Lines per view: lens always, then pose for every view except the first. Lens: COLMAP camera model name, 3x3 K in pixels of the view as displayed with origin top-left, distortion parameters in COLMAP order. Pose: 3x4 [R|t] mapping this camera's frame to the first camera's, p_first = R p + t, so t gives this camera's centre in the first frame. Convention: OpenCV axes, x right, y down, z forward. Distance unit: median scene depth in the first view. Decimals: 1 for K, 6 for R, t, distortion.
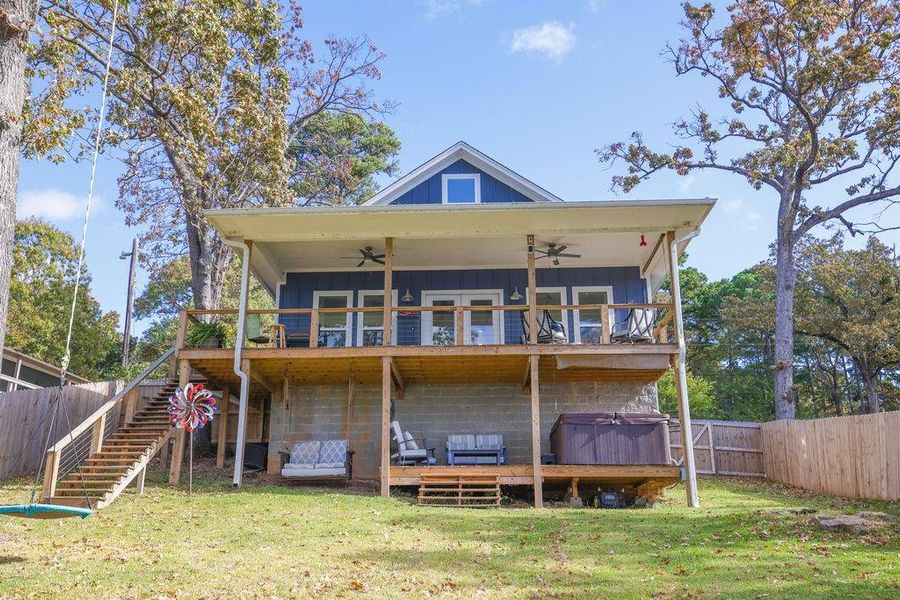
lens RADIAL K [[751.9, 0, 450.0], [0, 751.9, 300.0], [0, 0, 1]] dist [-0.009803, 0.010461]
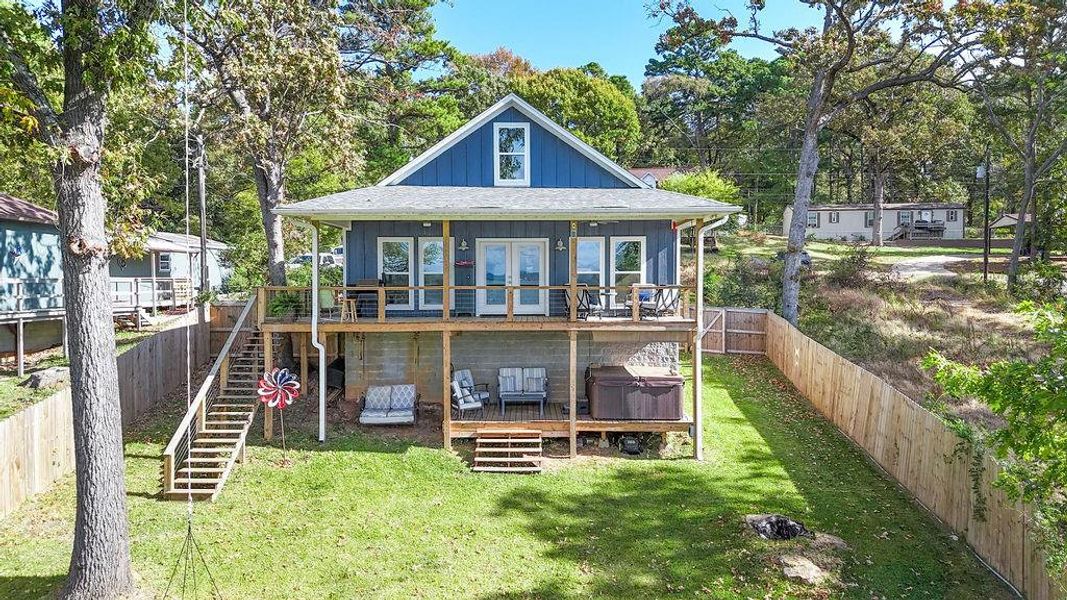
lens RADIAL K [[682.2, 0, 533.5], [0, 682.2, 300.0], [0, 0, 1]] dist [0.002725, -0.001669]
pose [[0.998956, 0.000054, 0.045678, 0.001799], [-0.013953, 0.952568, 0.304004, -0.281948], [-0.043495, -0.304324, 0.951575, 0.014064]]
